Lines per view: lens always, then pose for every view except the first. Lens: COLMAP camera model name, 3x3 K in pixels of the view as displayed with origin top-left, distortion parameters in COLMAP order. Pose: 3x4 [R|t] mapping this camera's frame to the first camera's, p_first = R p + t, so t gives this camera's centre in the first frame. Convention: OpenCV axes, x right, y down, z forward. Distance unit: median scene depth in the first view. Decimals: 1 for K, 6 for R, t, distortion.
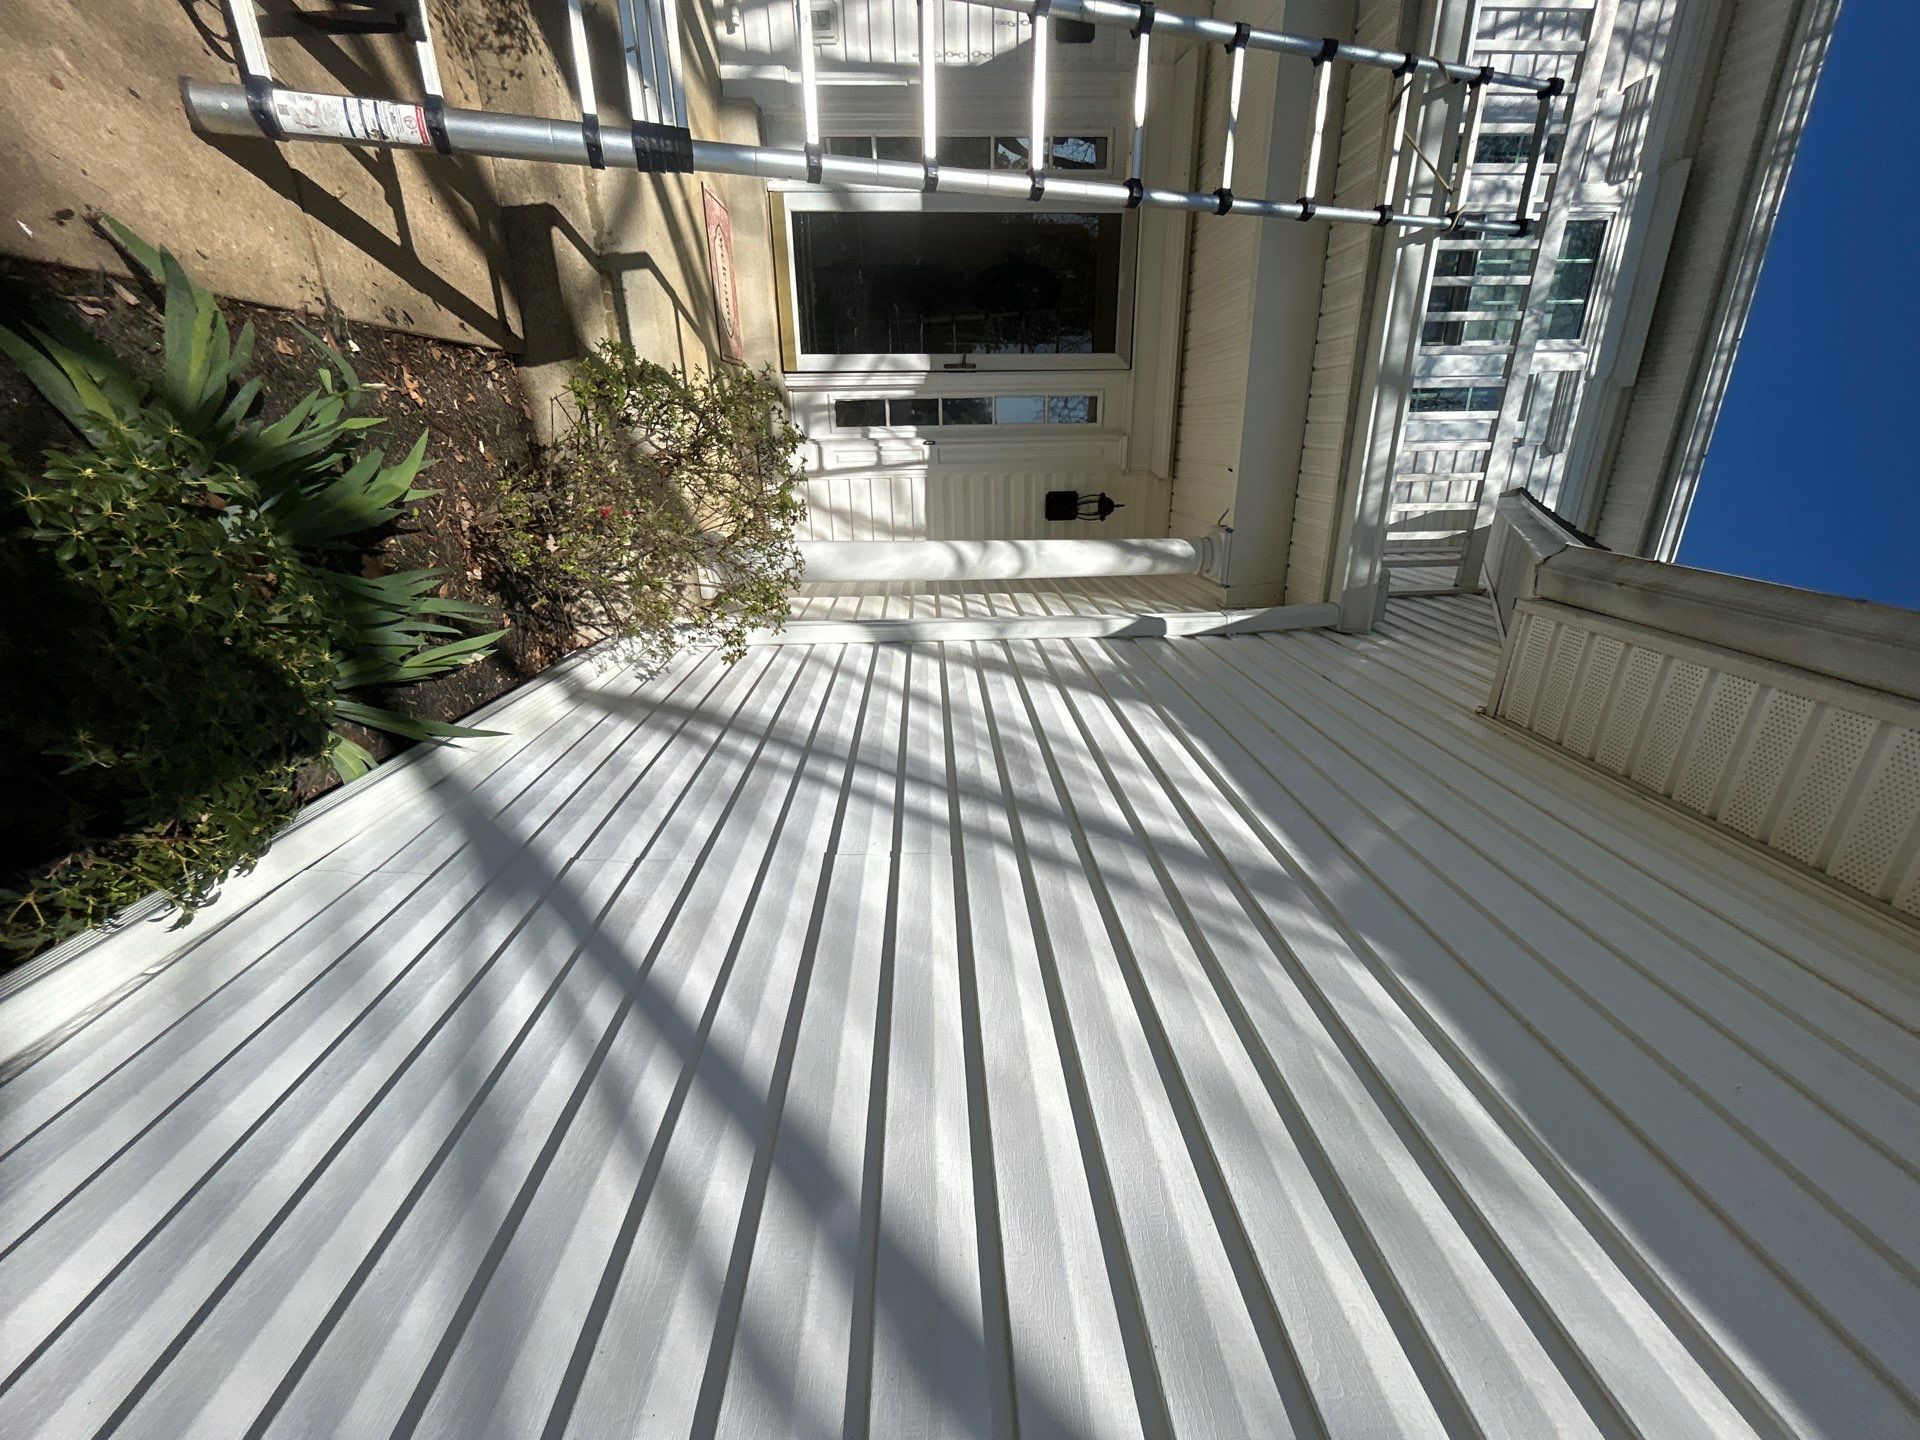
lens RADIAL K [[769.9, 0, 963.8], [0, 769.9, 719.5], [0, 0, 1]] dist [-0.000025, 0.000333]
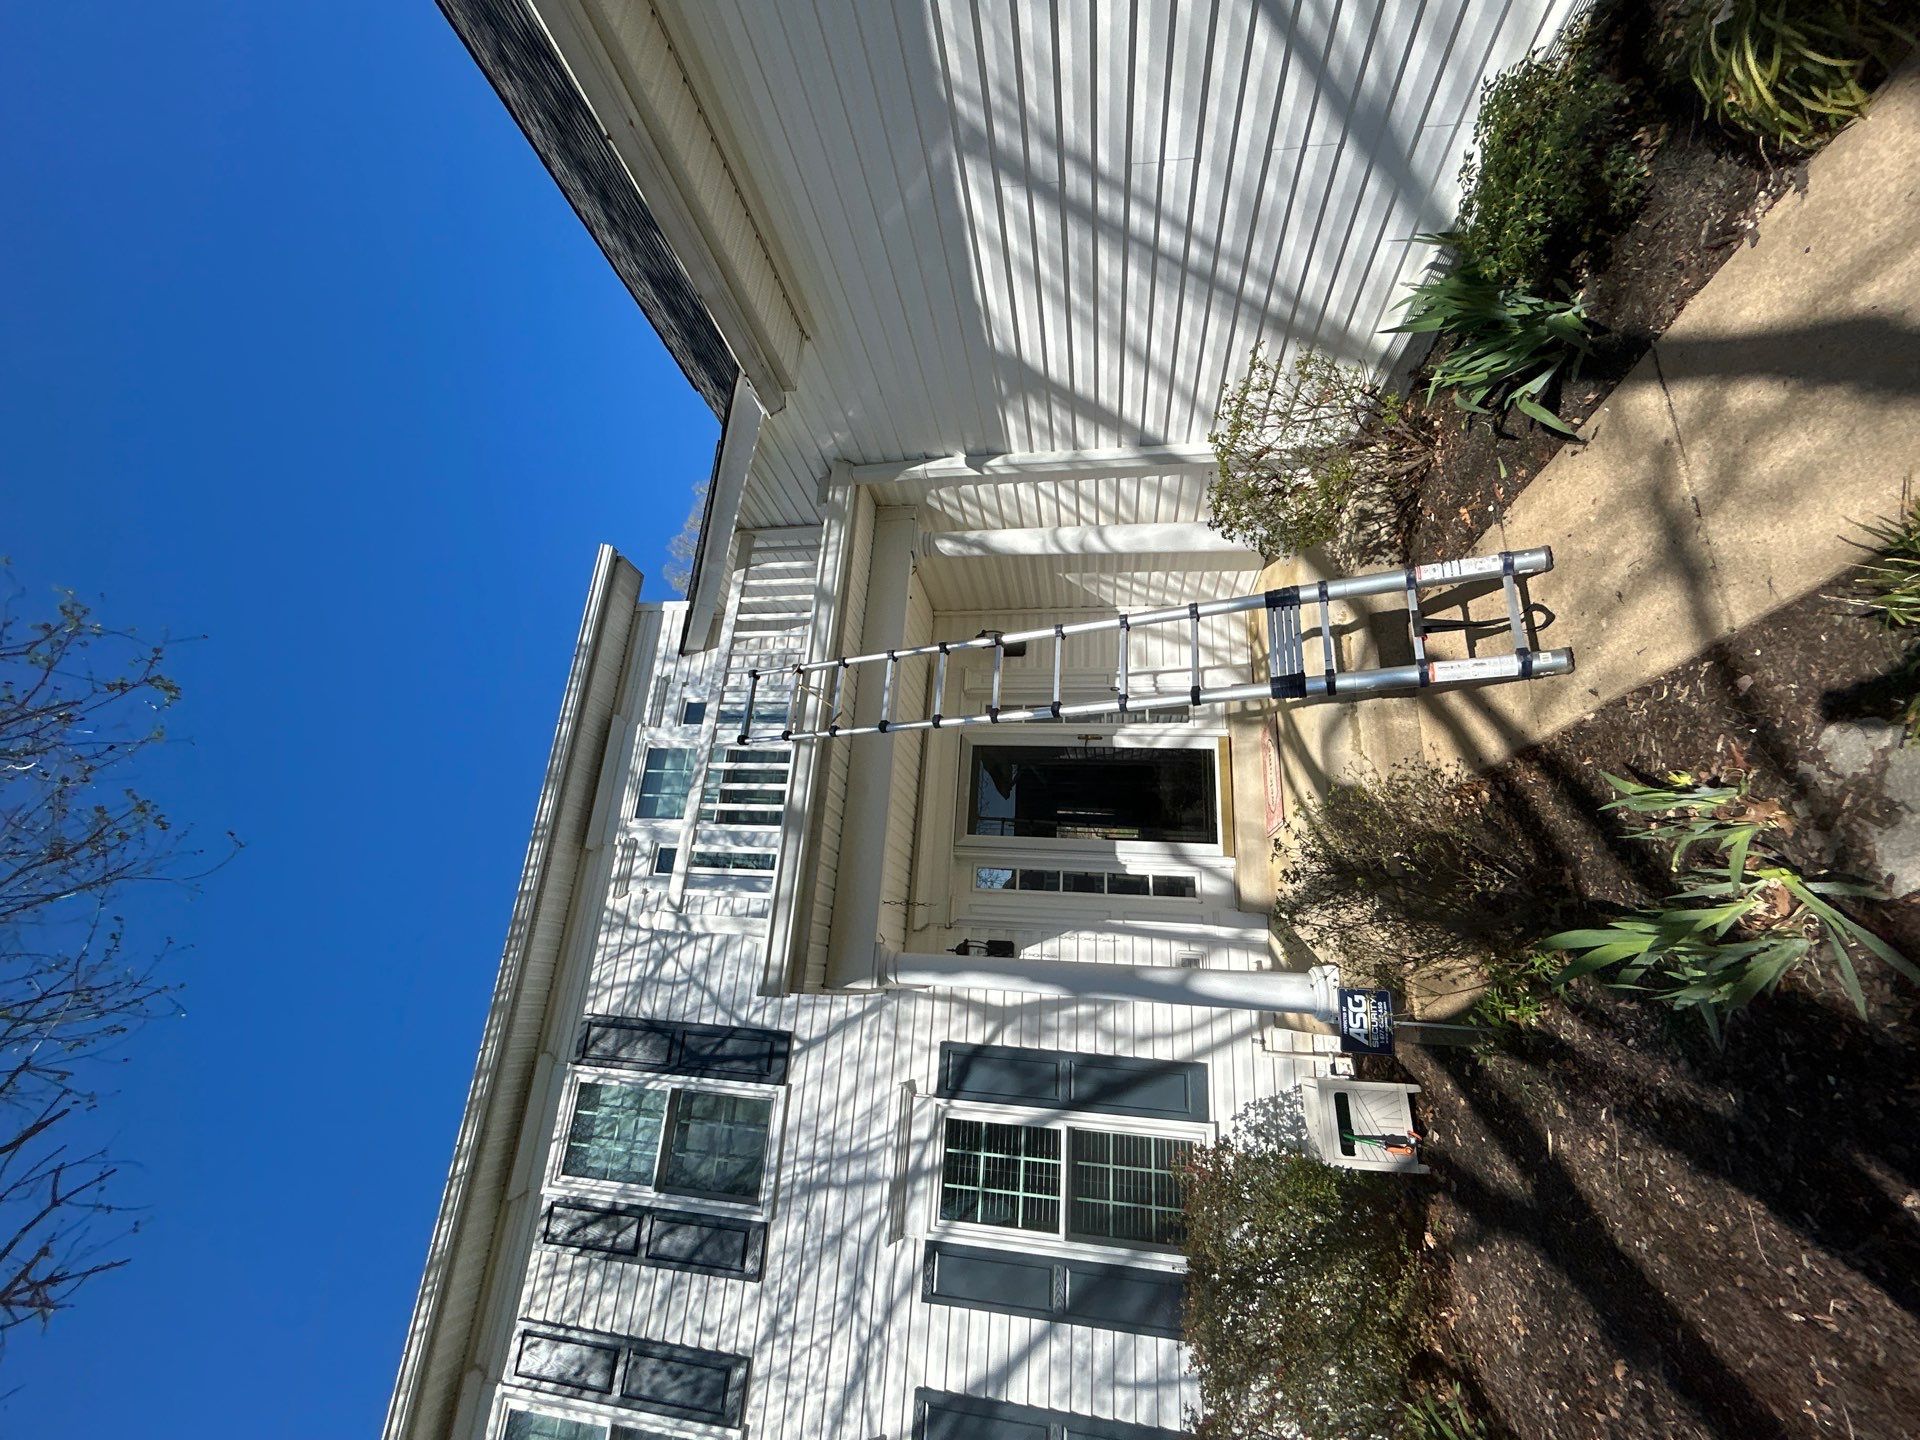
lens RADIAL K [[769.9, 0, 958.5], [0, 769.9, 719.2], [0, 0, 1]] dist [-0.000025, 0.000333]
pose [[-0.988963, -0.034537, 0.144080, 0.051554], [0.030932, -0.999152, -0.027190, -0.695992], [0.144897, -0.022433, 0.989192, -0.587565]]
